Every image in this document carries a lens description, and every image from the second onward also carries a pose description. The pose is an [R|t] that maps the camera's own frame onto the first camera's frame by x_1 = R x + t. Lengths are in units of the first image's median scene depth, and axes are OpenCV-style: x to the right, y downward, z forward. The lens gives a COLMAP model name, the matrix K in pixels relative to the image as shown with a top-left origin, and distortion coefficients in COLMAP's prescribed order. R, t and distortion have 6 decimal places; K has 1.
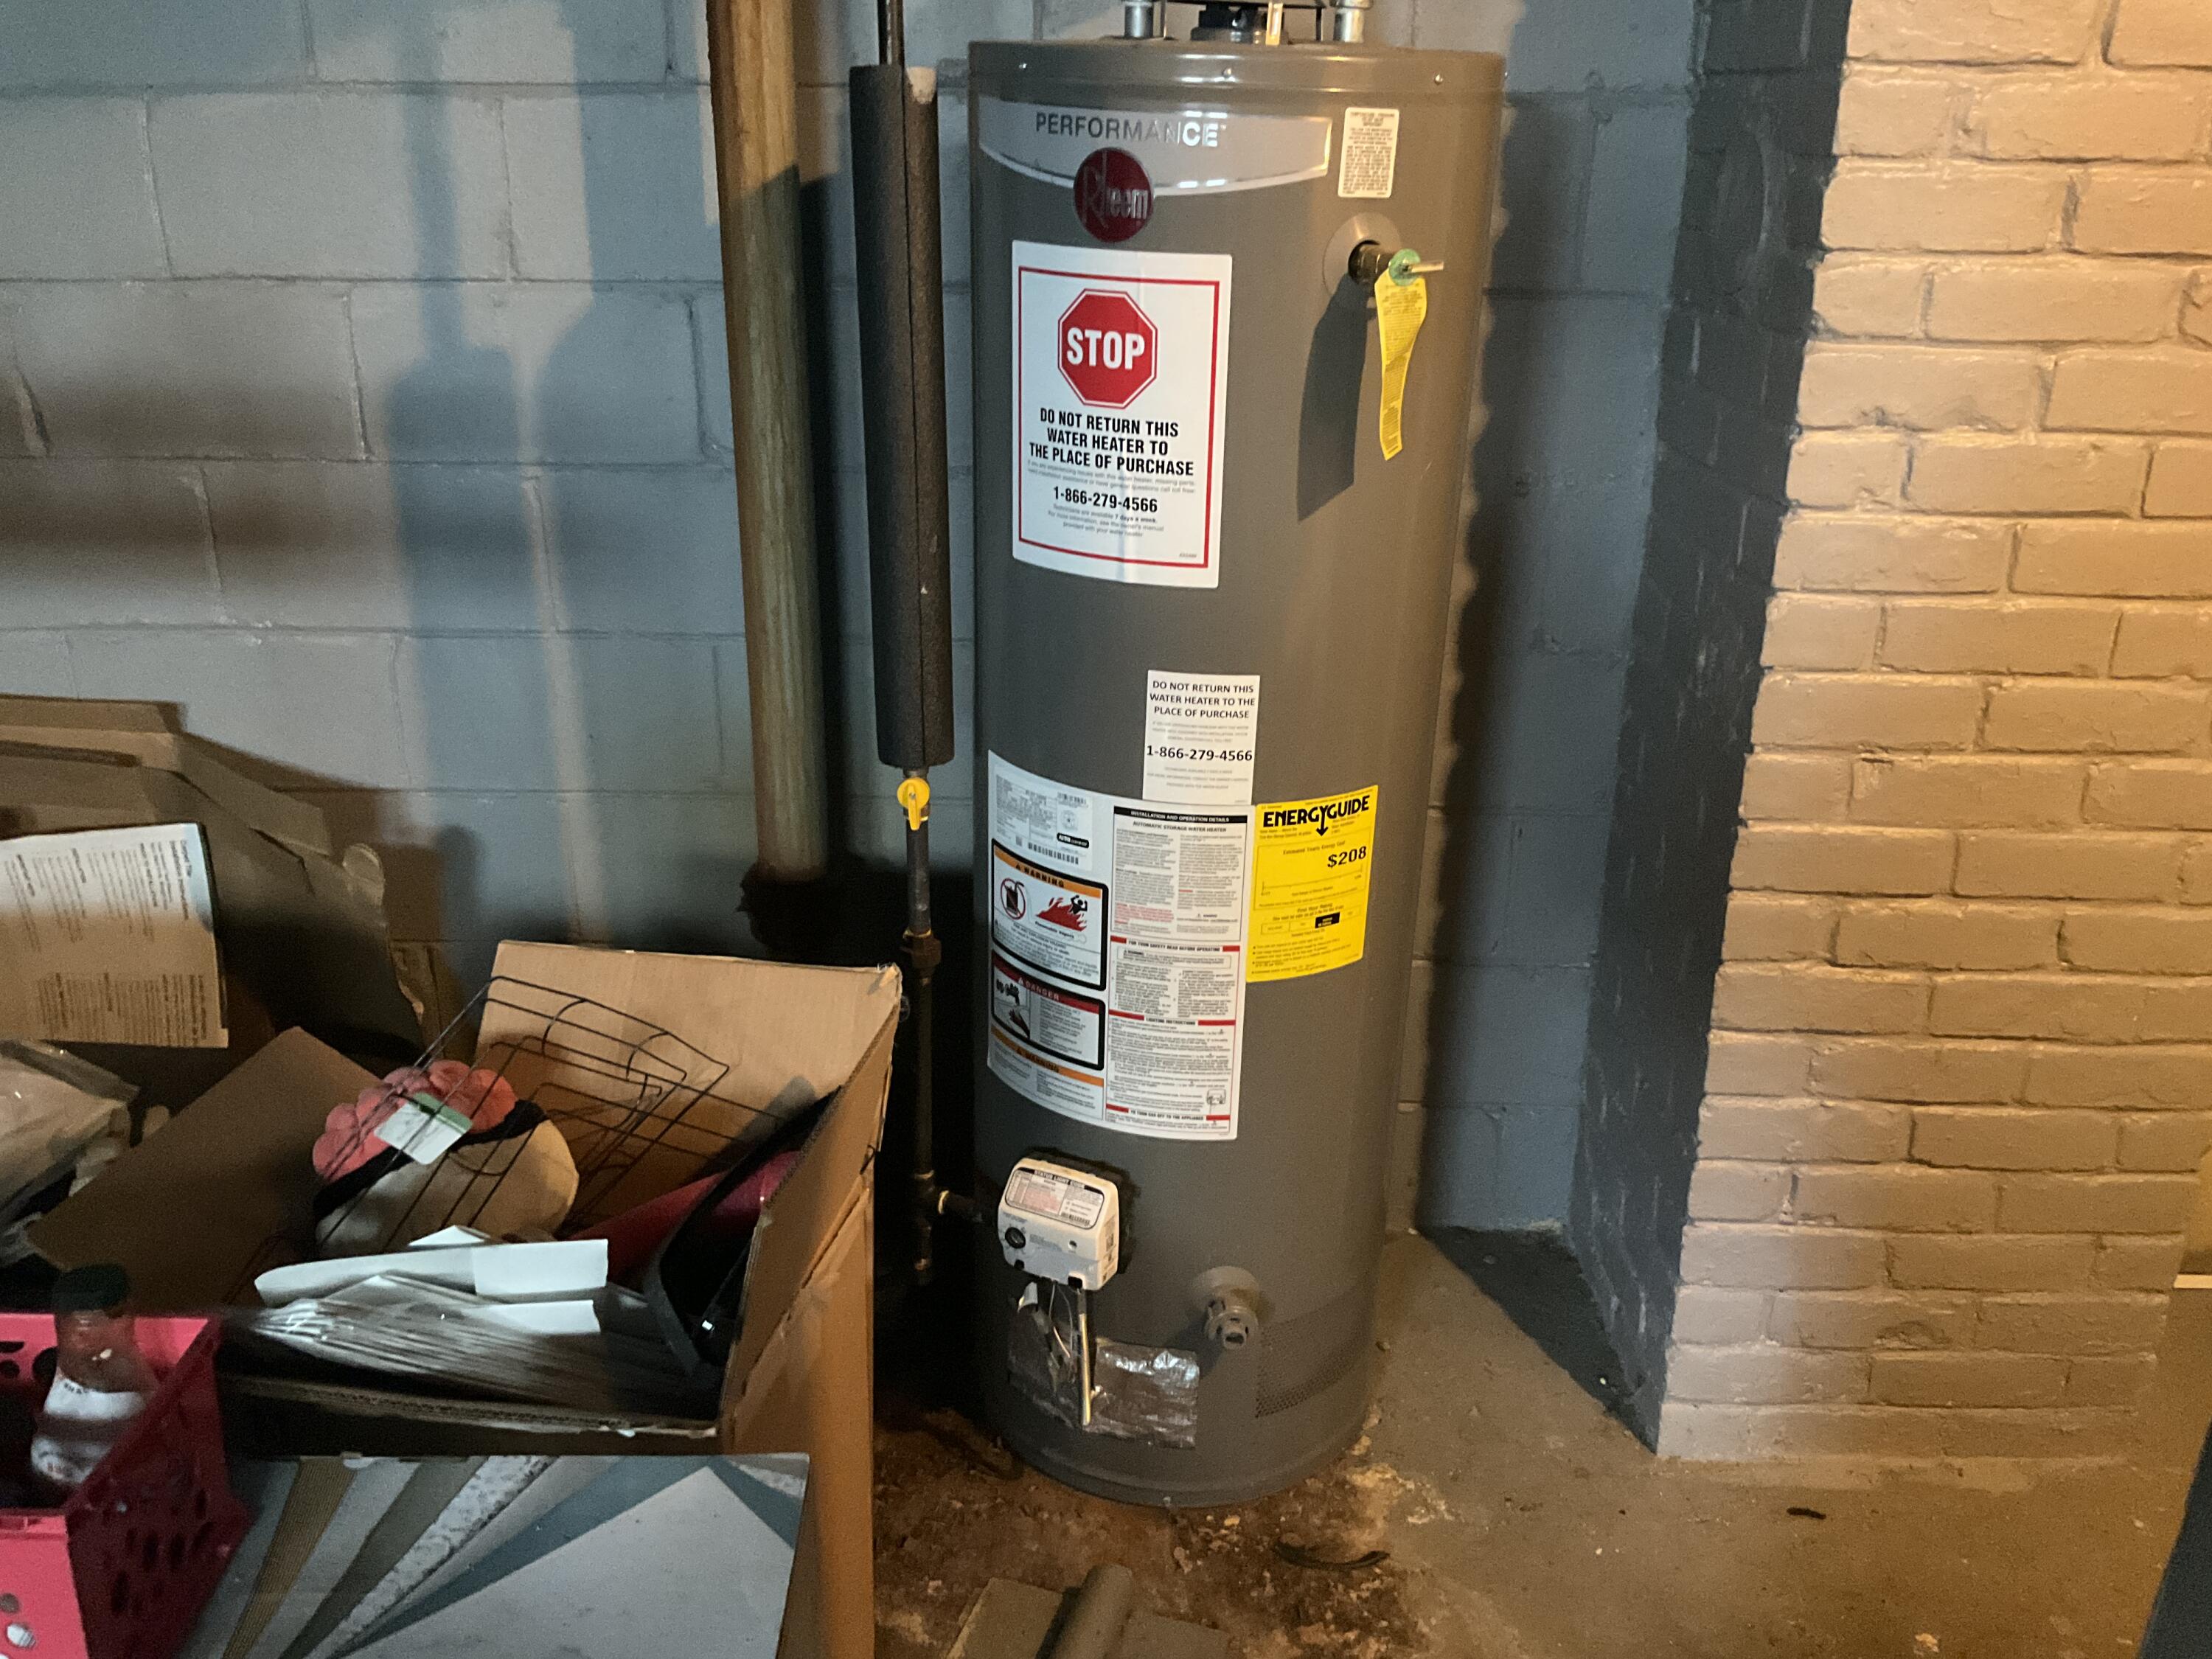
lens RADIAL K [[1864.2, 0, 1127.7], [0, 1864.2, 816.1], [0, 0, 1]] dist [0.153609, -0.219652]
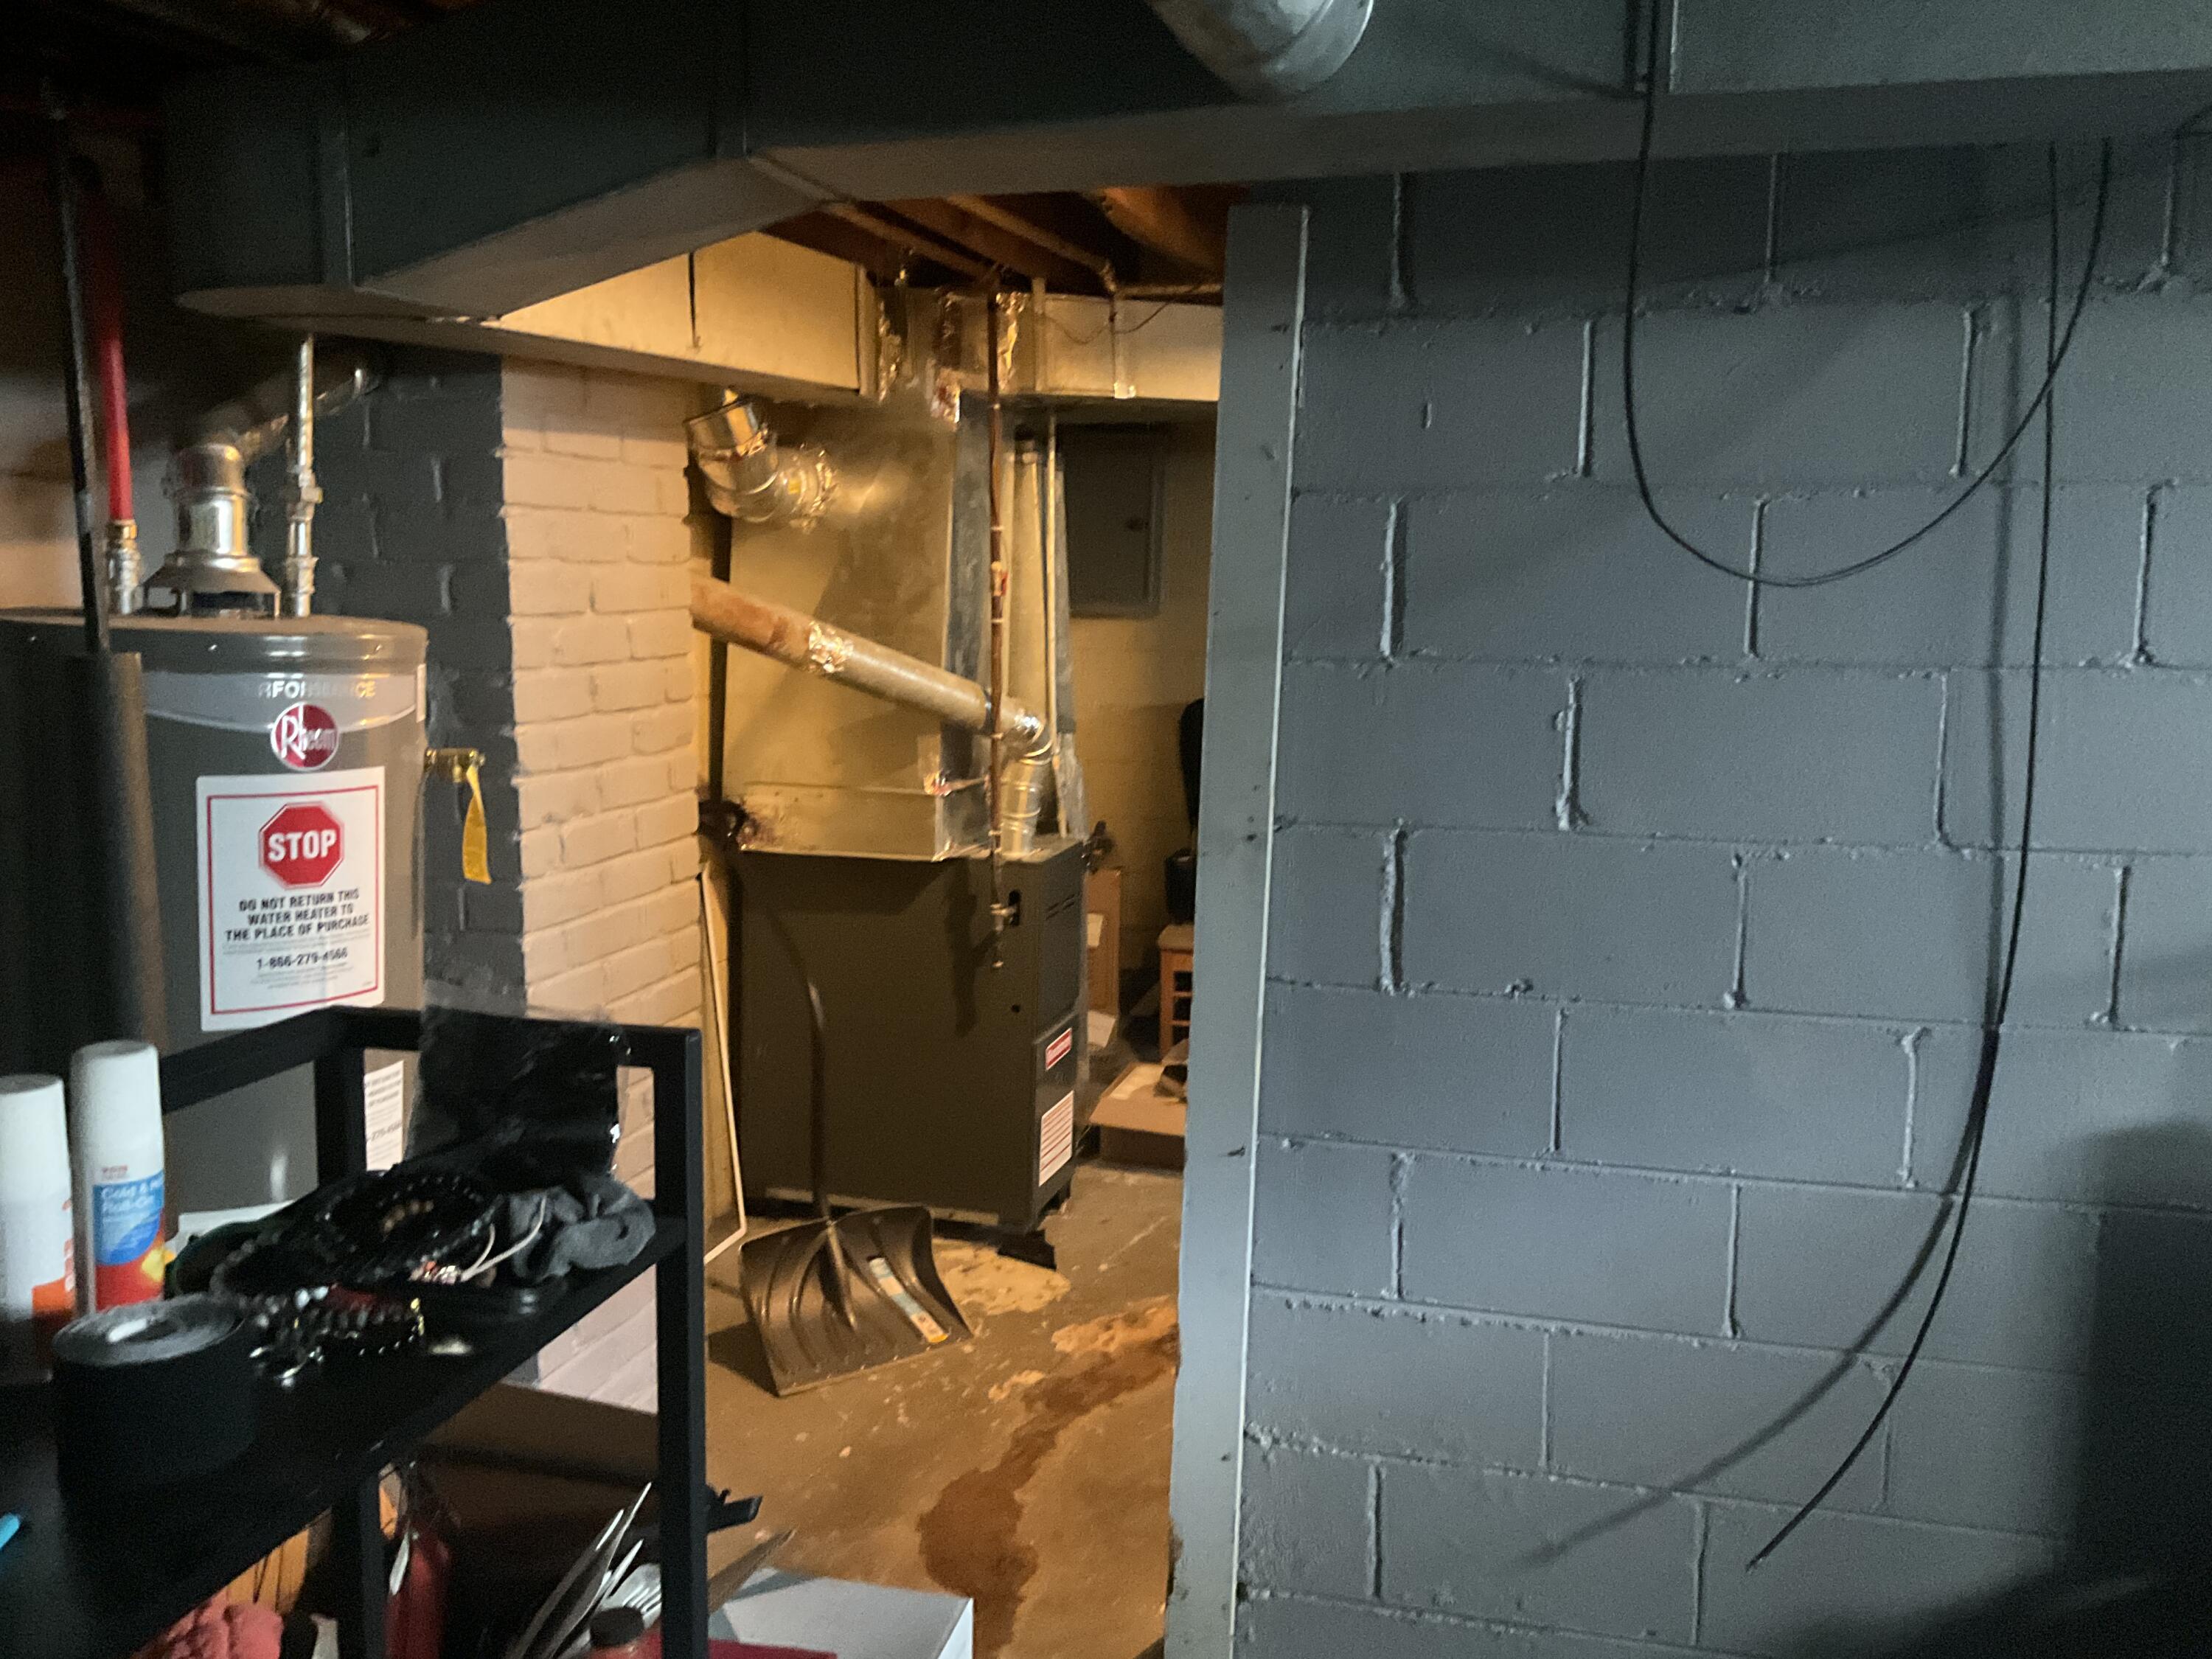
lens RADIAL K [[1844.9, 0, 1106.0], [0, 1844.9, 829.5], [0, 0, 1]] dist [0.160087, -0.380540]
pose [[0.254636, -0.151112, 0.955157, -0.984676], [0.317903, 0.945900, 0.064897, -0.148107], [-0.913290, 0.287122, 0.288899, 0.103435]]
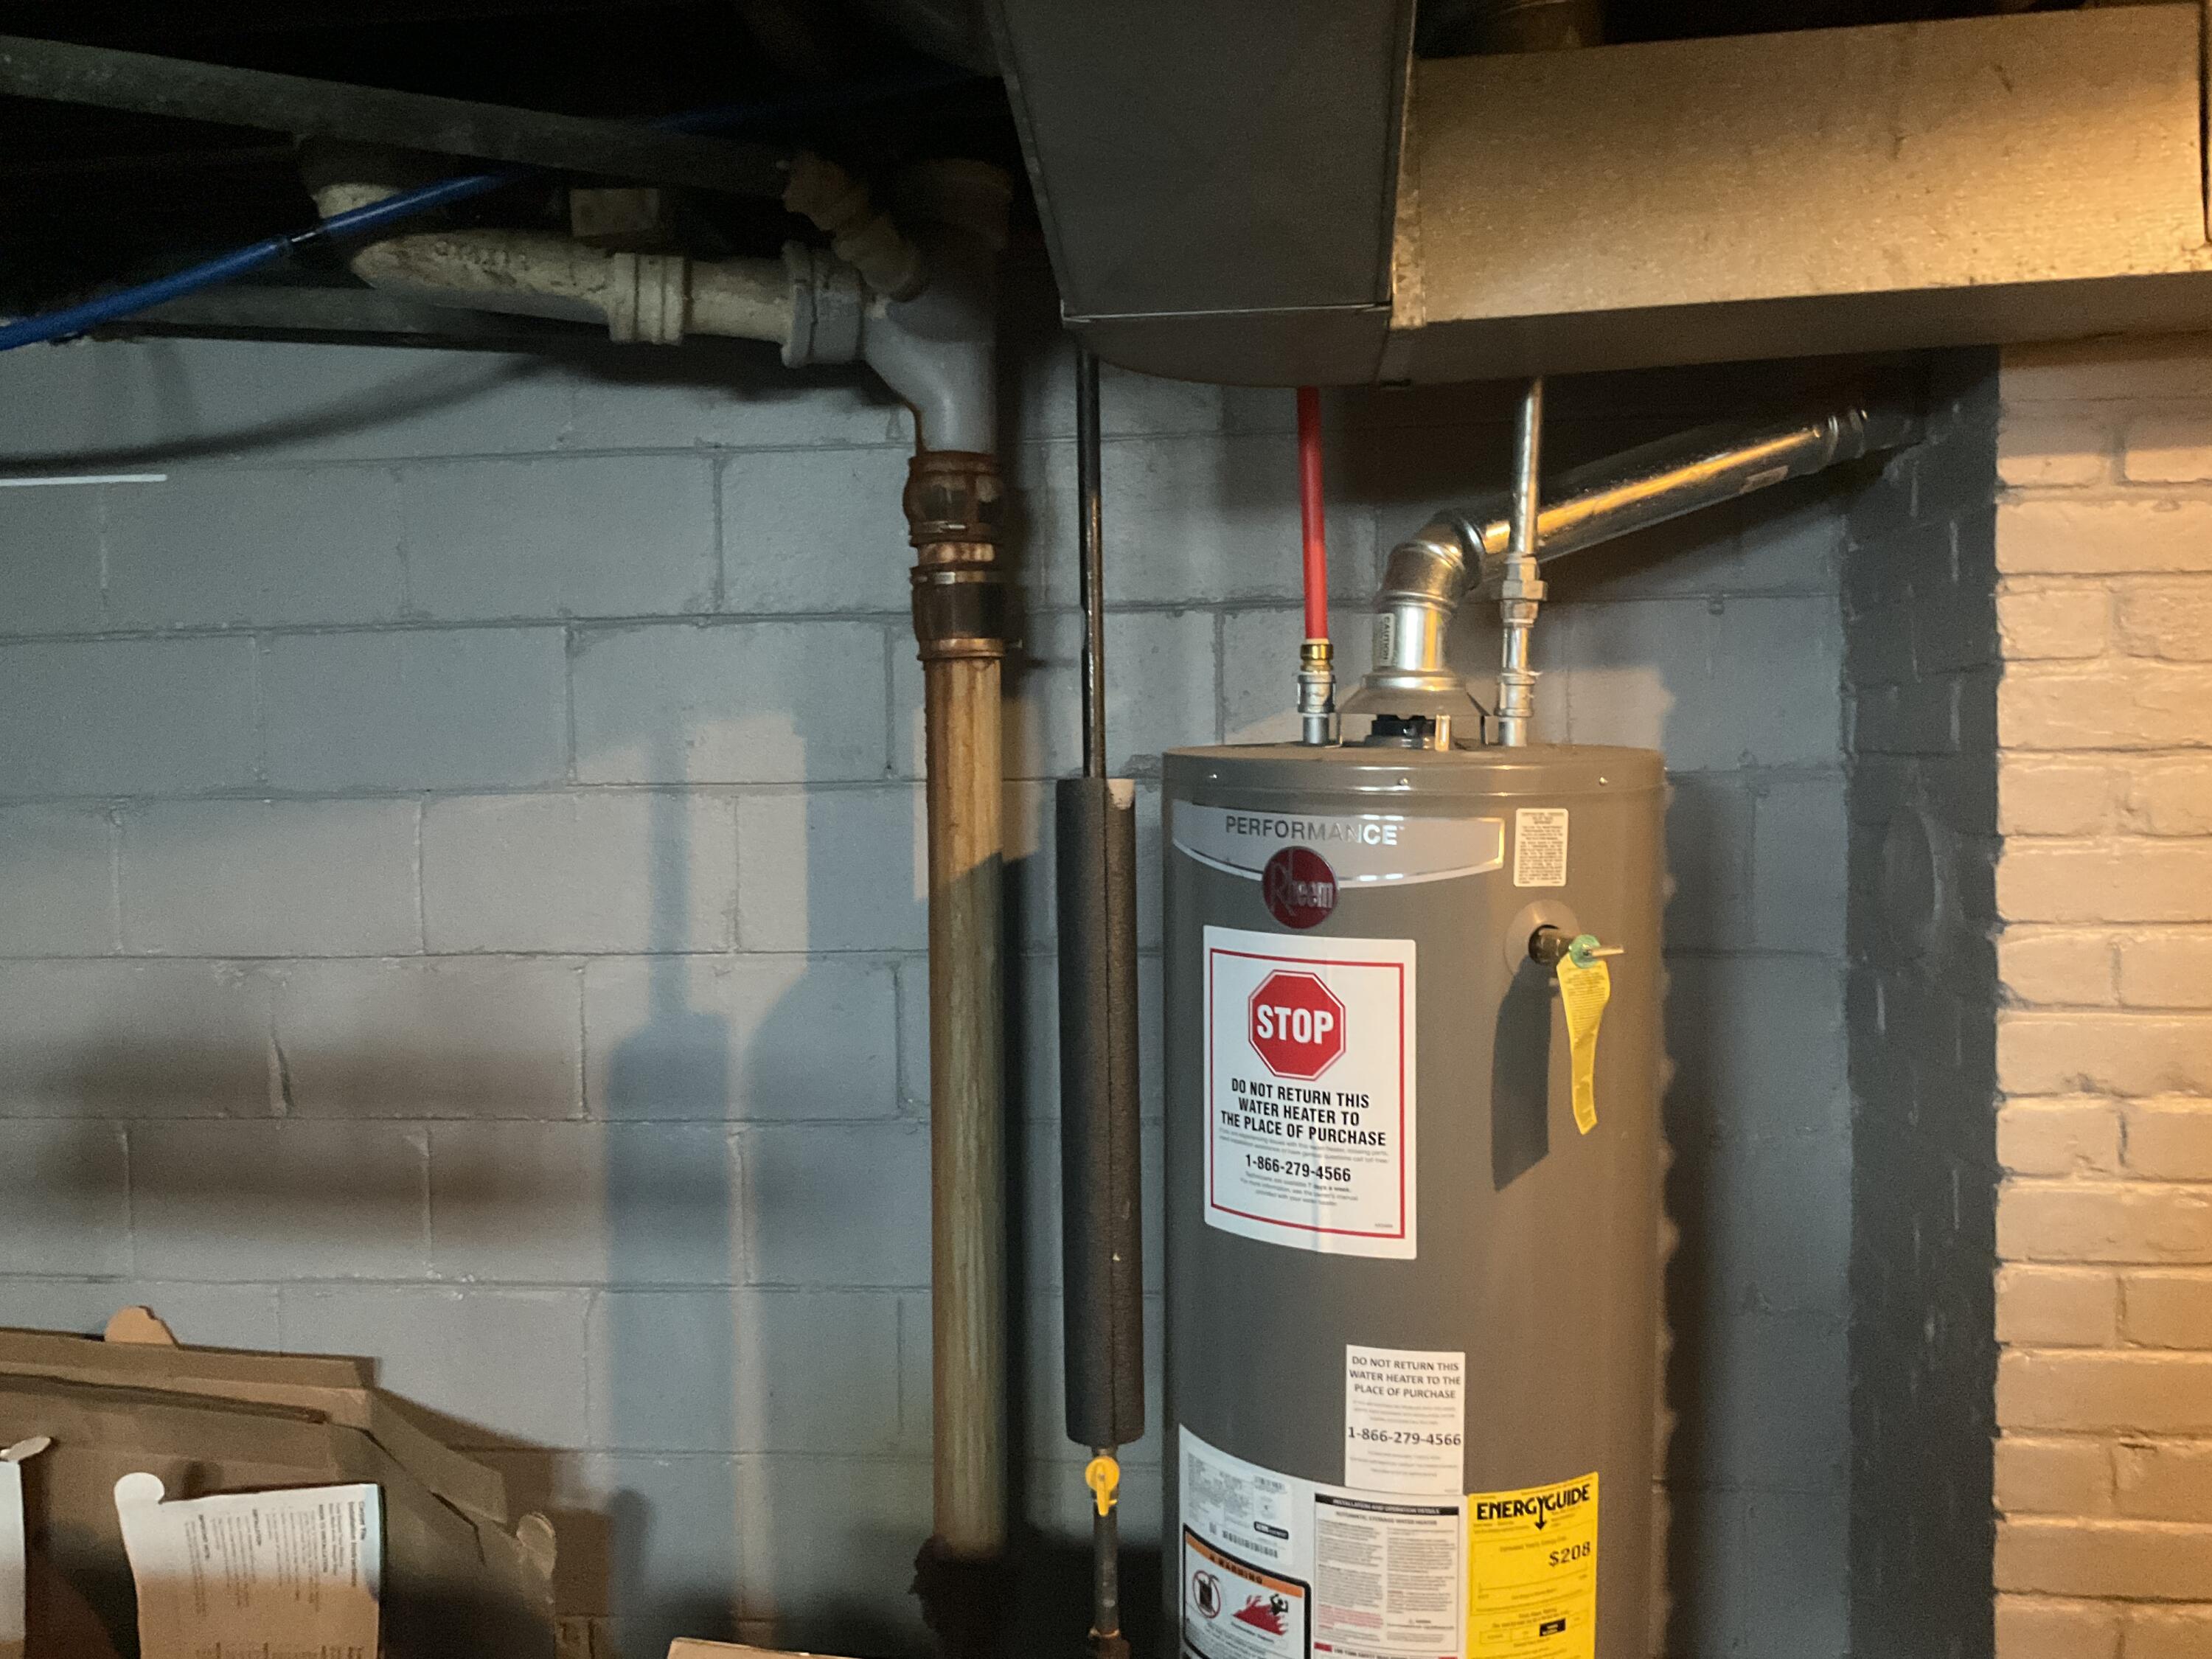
lens RADIAL K [[1864.2, 0, 1127.7], [0, 1864.2, 816.1], [0, 0, 1]] dist [0.153609, -0.219652]
pose [[0.996527, -0.022816, -0.080078, -0.016488], [-0.002228, 0.954073, -0.299567, -0.043249], [0.083235, 0.298705, 0.950709, -0.021752]]
